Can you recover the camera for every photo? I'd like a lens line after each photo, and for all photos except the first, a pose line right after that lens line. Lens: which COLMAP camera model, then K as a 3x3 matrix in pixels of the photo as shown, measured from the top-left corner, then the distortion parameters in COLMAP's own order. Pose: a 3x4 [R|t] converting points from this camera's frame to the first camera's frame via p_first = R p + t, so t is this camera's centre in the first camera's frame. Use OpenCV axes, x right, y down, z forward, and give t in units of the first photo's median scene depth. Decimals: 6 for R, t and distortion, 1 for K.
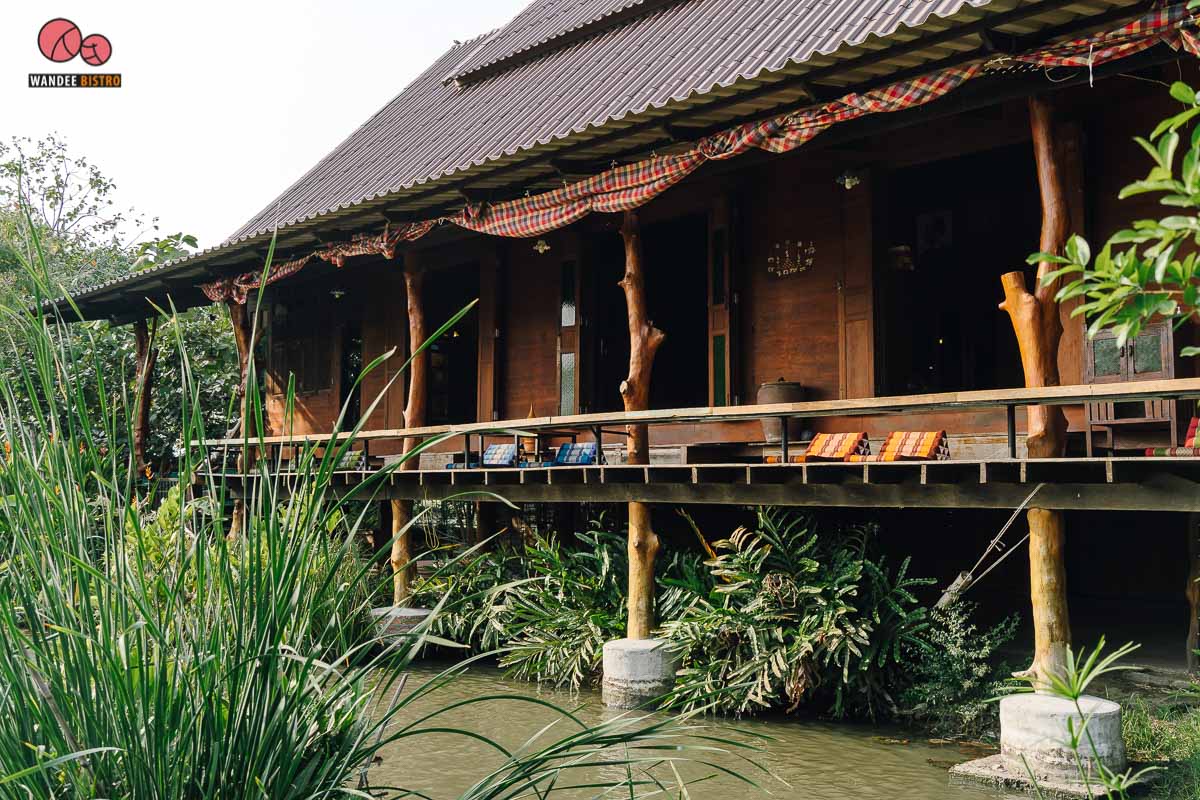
lens RADIAL K [[1282.0, 0, 600.0], [0, 1282.0, 400.0], [0, 0, 1]] dist [-0.008583, -0.003782]
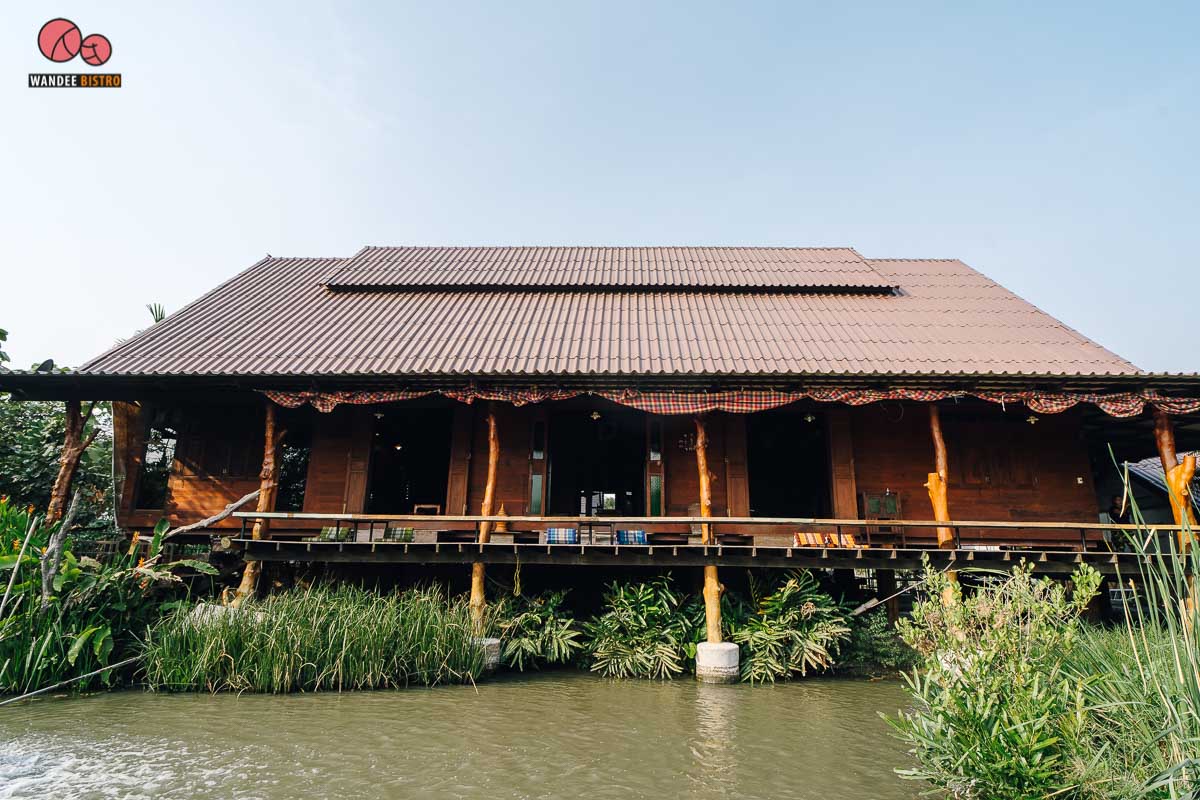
lens RADIAL K [[624.5, 0, 598.7], [0, 624.5, 425.2], [0, 0, 1]] dist [0.000052, 0.000143]
pose [[0.687335, 0.166954, 0.706893, -0.737147], [-0.065857, 0.983541, -0.168258, 0.040862], [-0.723349, 0.069096, 0.687016, 0.468015]]
